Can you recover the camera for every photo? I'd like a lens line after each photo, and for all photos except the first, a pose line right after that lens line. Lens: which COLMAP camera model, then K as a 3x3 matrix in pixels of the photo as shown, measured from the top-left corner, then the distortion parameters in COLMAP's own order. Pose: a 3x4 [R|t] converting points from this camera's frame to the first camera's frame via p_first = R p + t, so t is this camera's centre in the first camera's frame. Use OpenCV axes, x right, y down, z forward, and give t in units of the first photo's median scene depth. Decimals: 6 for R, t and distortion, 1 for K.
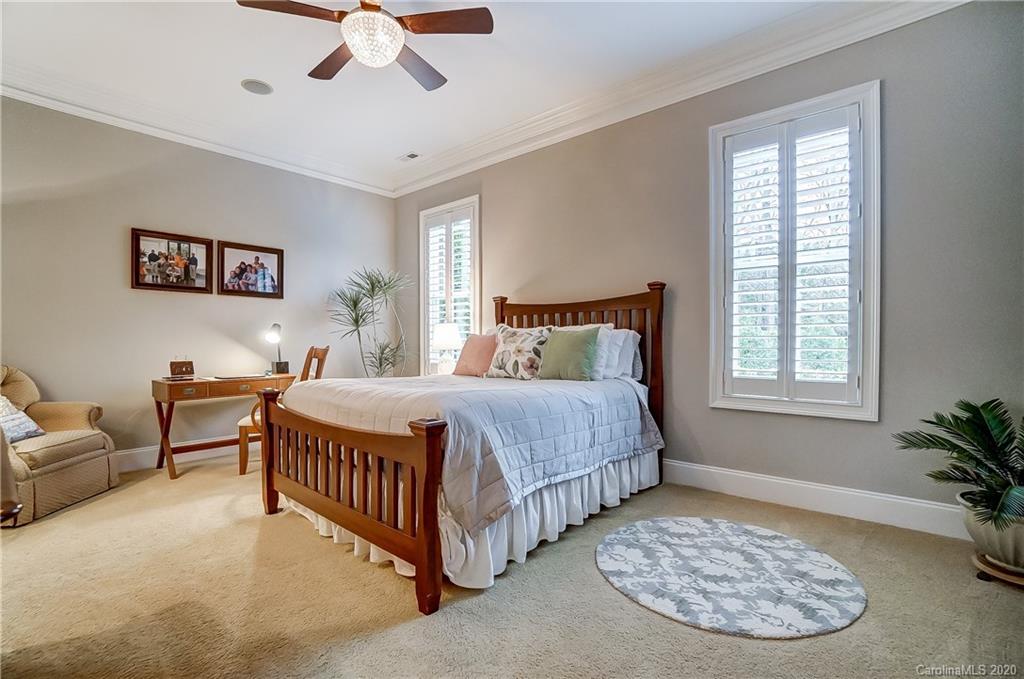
lens RADIAL K [[472.5, 0, 514.6], [0, 472.5, 342.6], [0, 0, 1]] dist [-0.031231, 0.011963]
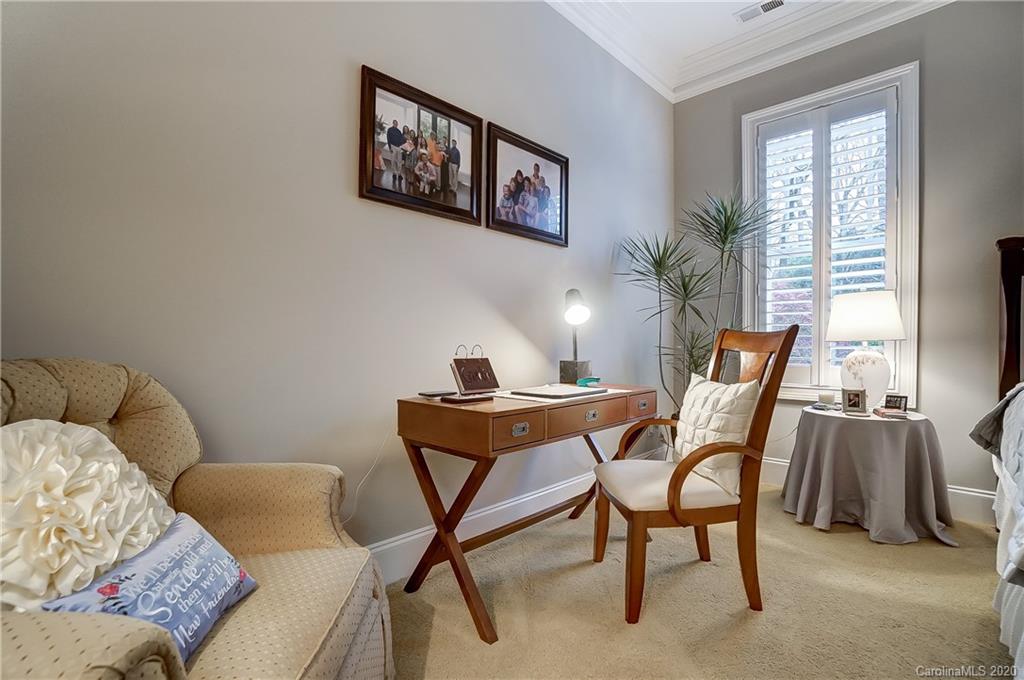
lens RADIAL K [[472.5, 0, 511.6], [0, 472.5, 339.2], [0, 0, 1]] dist [-0.031231, 0.011963]
pose [[0.999142, 0.004625, -0.041158, -0.608248], [-0.005389, 0.999815, -0.018476, 0.028753], [0.041065, 0.018682, 0.998982, 0.509376]]
